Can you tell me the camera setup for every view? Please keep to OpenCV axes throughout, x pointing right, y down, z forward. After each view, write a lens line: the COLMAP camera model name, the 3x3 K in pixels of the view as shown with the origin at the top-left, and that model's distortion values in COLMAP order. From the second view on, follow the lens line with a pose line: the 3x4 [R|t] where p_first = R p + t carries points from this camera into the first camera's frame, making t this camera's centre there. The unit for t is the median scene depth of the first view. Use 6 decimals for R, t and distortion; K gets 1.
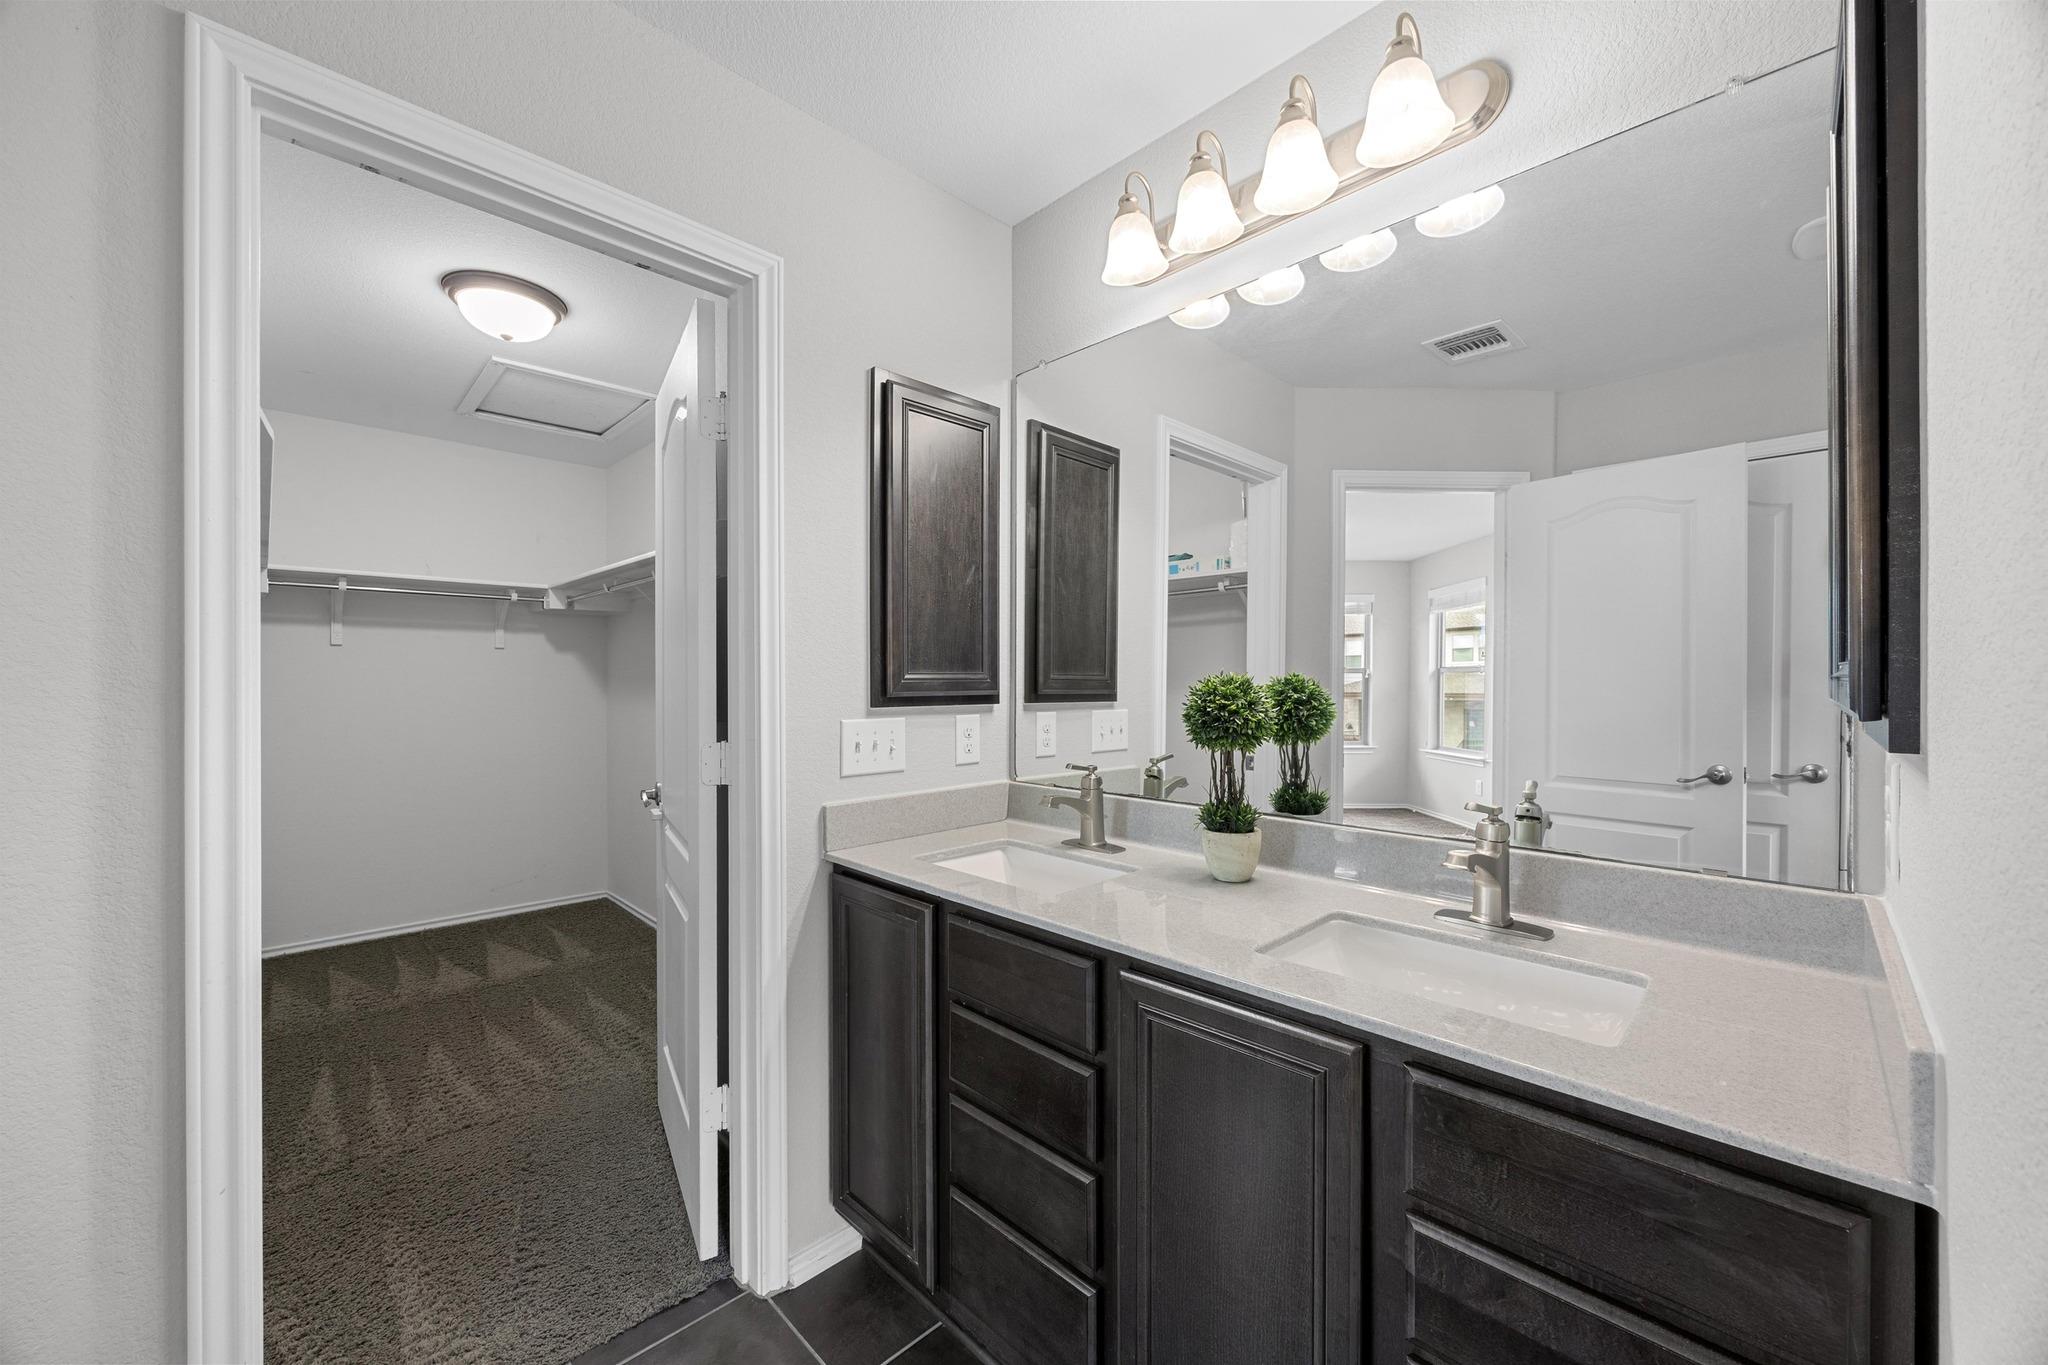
lens RADIAL K [[777.3, 0, 1020.0], [0, 777.3, 682.7], [0, 0, 1]] dist [-0.001852, 0.000490]
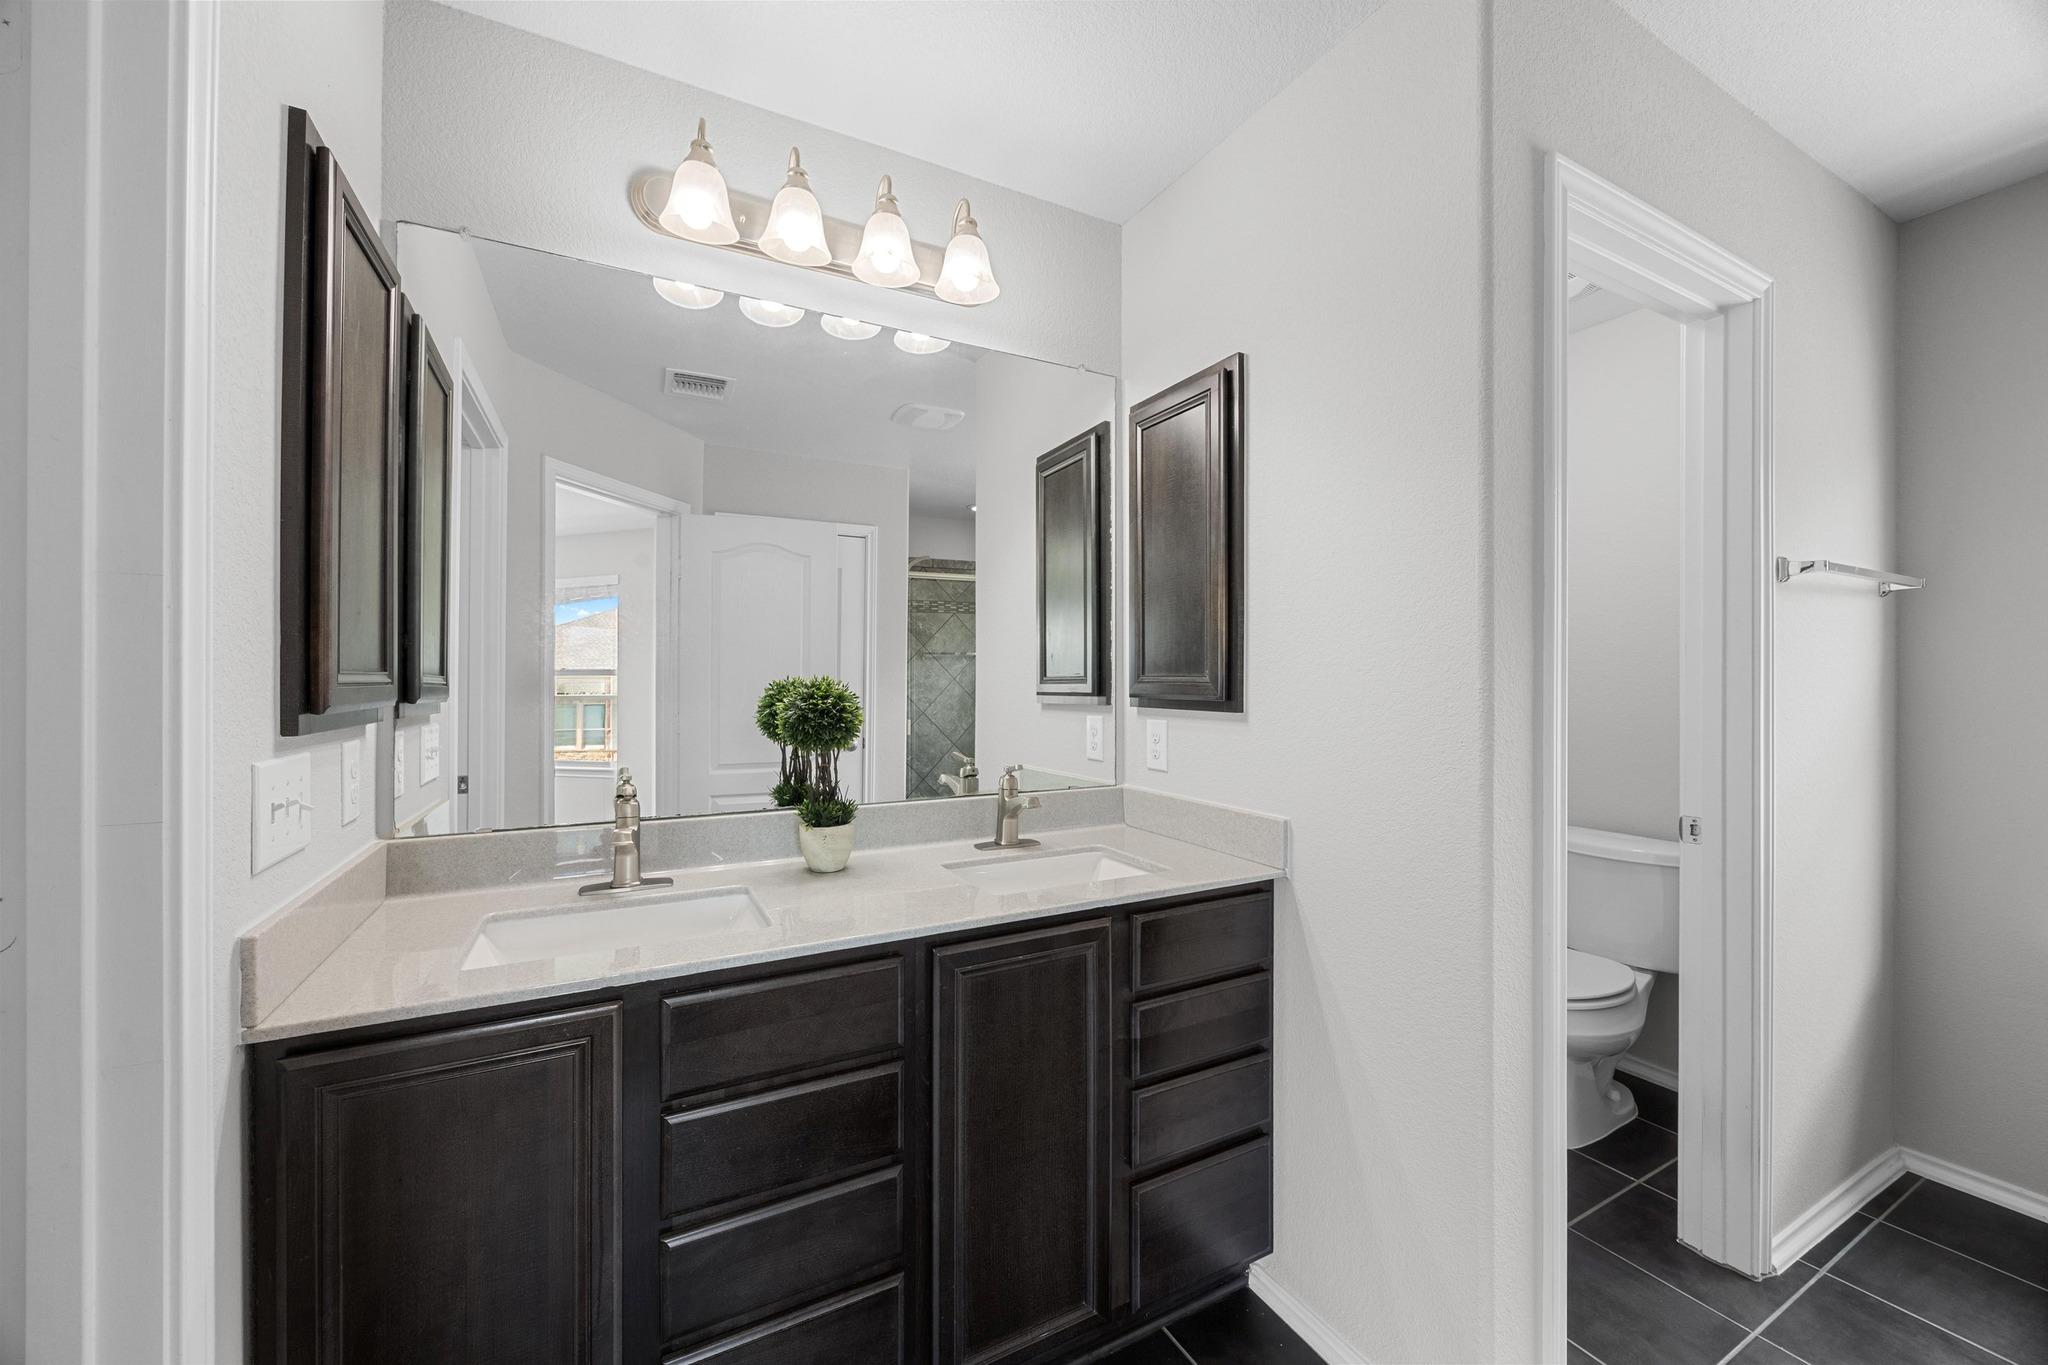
lens RADIAL K [[777.3, 0, 1022.7], [0, 777.3, 681.0], [0, 0, 1]] dist [-0.001852, 0.000490]
pose [[0.285693, 0.004448, 0.958311, -0.660526], [0.001200, 0.999987, -0.005000, -0.003033], [-0.958320, 0.002579, 0.285684, 0.423050]]
